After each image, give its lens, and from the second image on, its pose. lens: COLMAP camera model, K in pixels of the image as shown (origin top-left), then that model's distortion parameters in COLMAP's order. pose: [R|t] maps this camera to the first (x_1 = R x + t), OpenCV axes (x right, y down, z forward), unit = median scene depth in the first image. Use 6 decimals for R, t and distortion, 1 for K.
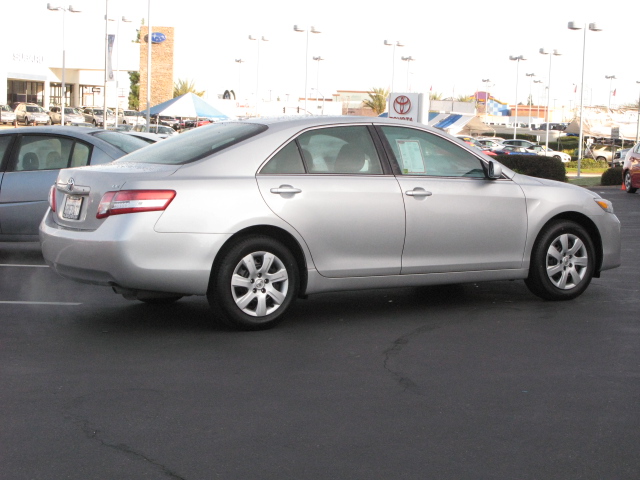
lens RADIAL K [[1326.2, 0, 320.0], [0, 1326.2, 240.0], [0, 0, 1]] dist [-0.015902, -0.135360]
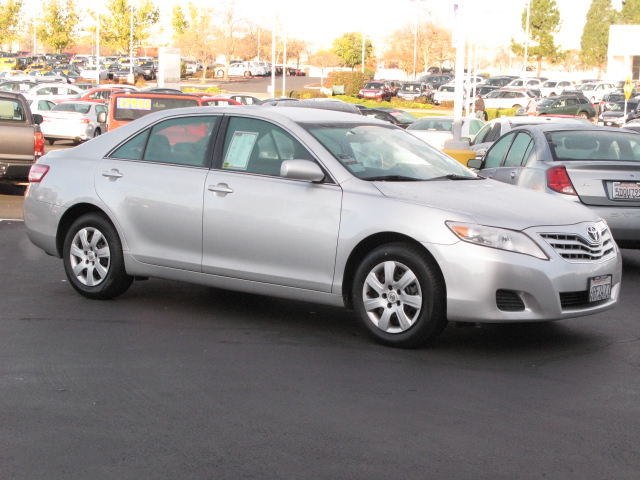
lens RADIAL K [[1326.2, 0, 320.0], [0, 1326.2, 240.0], [0, 0, 1]] dist [-0.015902, -0.135360]
pose [[0.323209, 0.084114, -0.942582, 0.917936], [-0.127812, 0.990796, 0.044590, -0.047147], [0.937657, 0.106061, 0.330985, 0.709798]]
